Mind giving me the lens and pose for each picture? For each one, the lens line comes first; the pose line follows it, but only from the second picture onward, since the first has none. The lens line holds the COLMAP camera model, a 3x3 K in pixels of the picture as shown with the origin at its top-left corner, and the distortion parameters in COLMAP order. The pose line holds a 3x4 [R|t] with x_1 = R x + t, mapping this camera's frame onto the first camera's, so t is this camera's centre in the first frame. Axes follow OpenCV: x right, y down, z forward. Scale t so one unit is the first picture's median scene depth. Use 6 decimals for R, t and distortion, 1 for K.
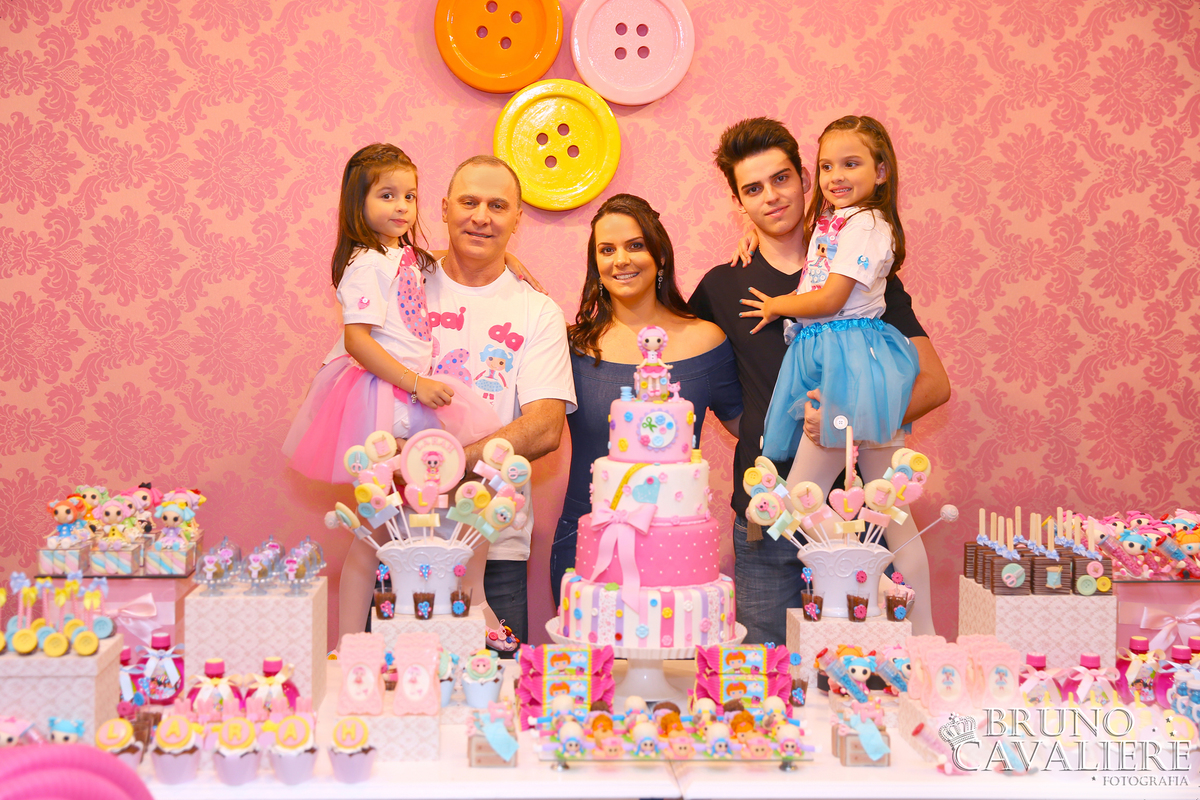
lens RADIAL K [[1684.4, 0, 585.1], [0, 1684.4, 385.6], [0, 0, 1]] dist [0.081064, -0.001058]
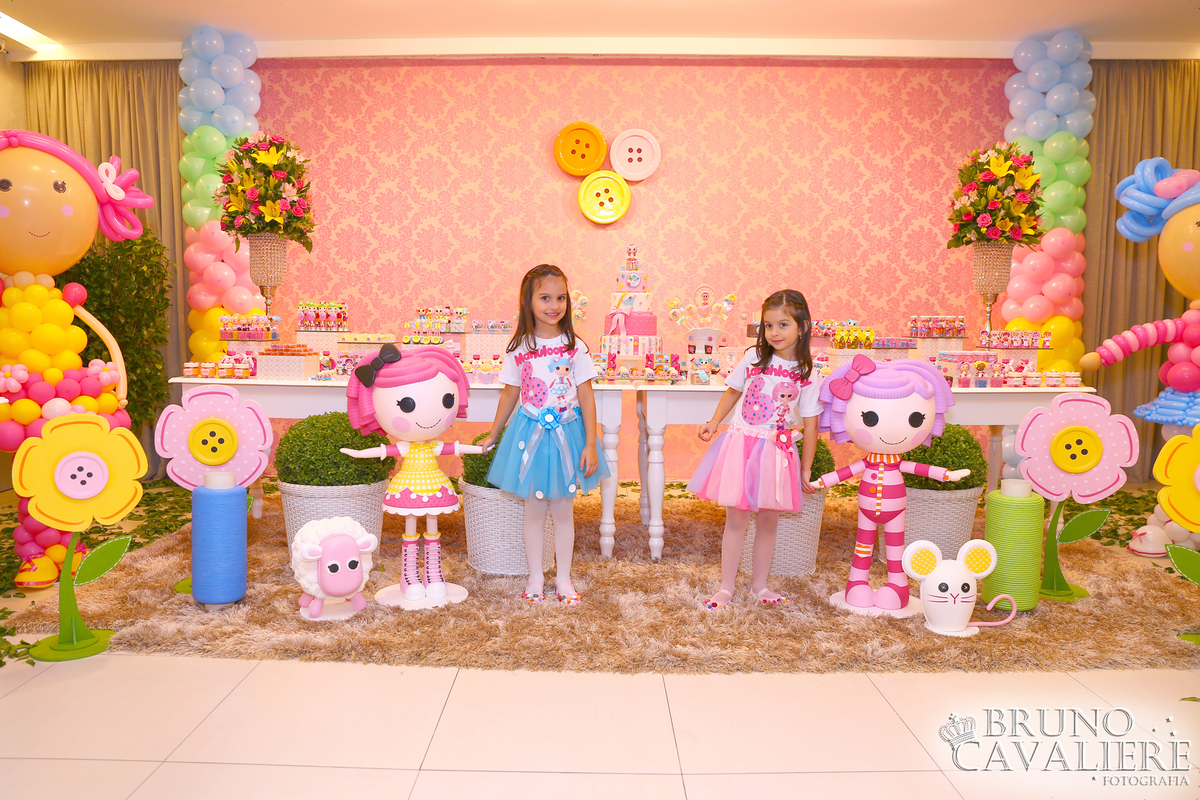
lens RADIAL K [[931.4, 0, 600.0], [0, 931.4, 400.0], [0, 0, 1]] dist [-0.132872, 0.003766]
pose [[0.999092, -0.000426, -0.042599, 0.053231], [0.001234, 0.999820, 0.018939, 0.193306], [0.042583, -0.018974, 0.998913, -0.524744]]
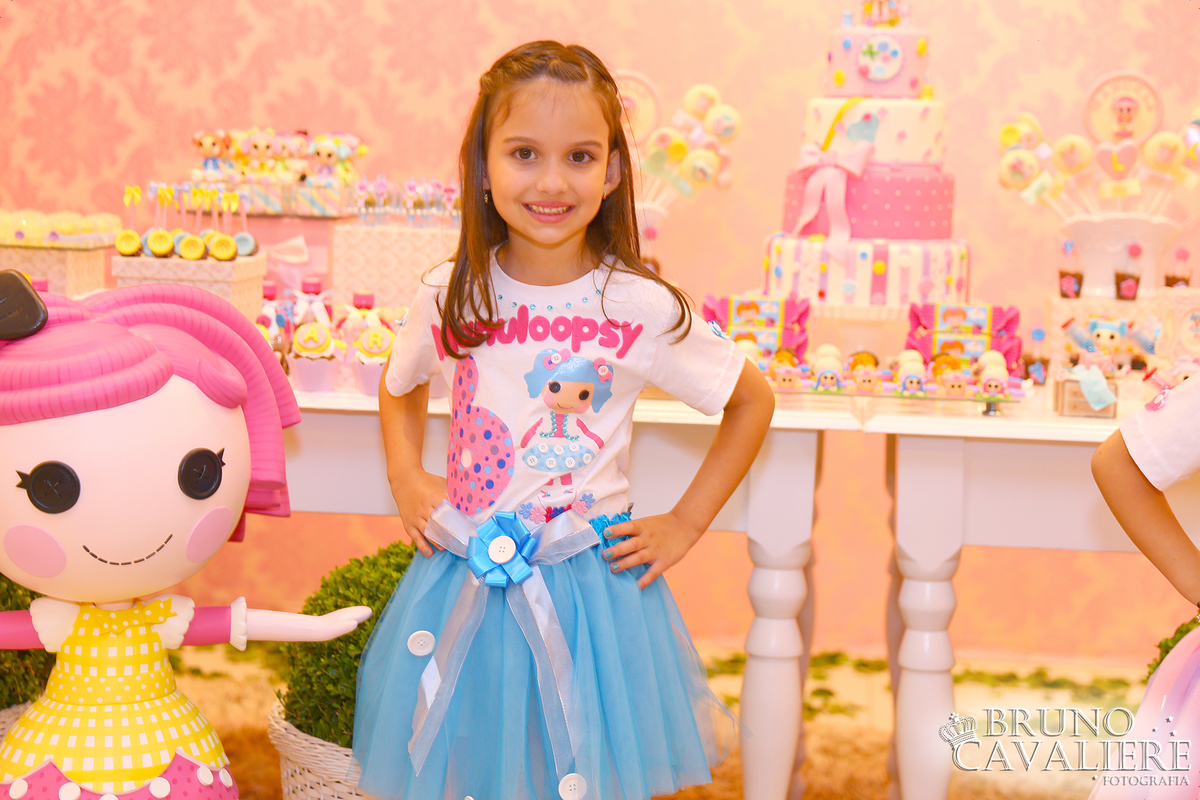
lens RADIAL K [[2416.2, 0, 600.0], [0, 2416.2, 400.0], [0, 0, 1]] dist [0.239896, 0.109557]
pose [[0.985909, 0.026739, -0.165129, 0.111161], [-0.019289, 0.998729, 0.046559, 0.143377], [0.166164, -0.042718, 0.985172, -0.236933]]
